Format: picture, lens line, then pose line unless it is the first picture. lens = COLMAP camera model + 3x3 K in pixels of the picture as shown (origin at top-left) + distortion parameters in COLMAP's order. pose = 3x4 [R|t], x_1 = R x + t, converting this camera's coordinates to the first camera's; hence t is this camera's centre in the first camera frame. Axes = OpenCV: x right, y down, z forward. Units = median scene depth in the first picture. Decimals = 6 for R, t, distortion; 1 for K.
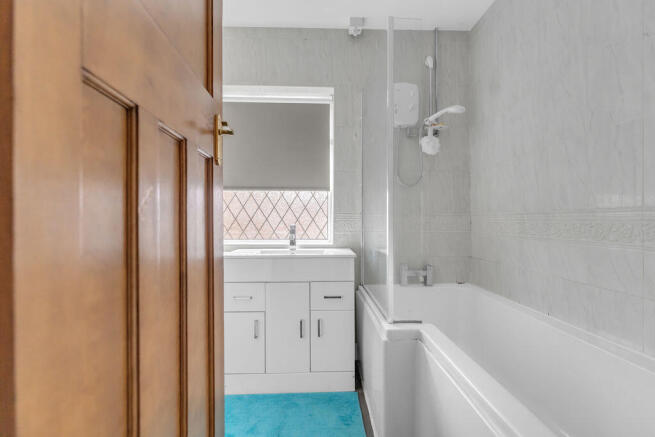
lens RADIAL K [[279.9, 0, 327.5], [0, 279.9, 218.5], [0, 0, 1]] dist [-0.000518, -0.000038]
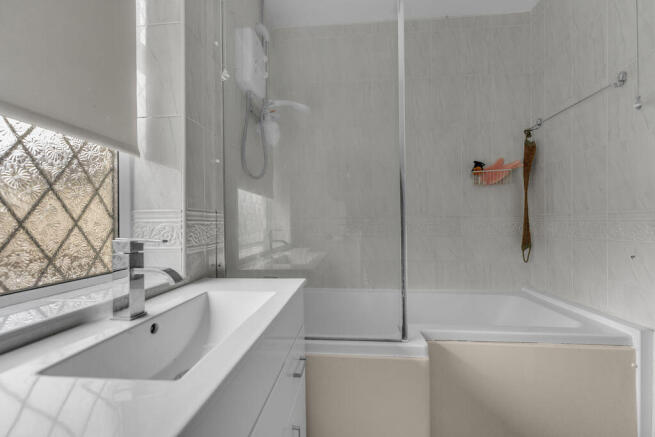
lens RADIAL K [[279.9, 0, 327.5], [0, 279.9, 218.5], [0, 0, 1]] dist [-0.000518, -0.000038]
pose [[0.133052, 0.015120, 0.990994, -0.418217], [0.002932, 0.999873, -0.015649, 0.003878], [-0.991105, 0.004987, 0.132991, 0.703999]]
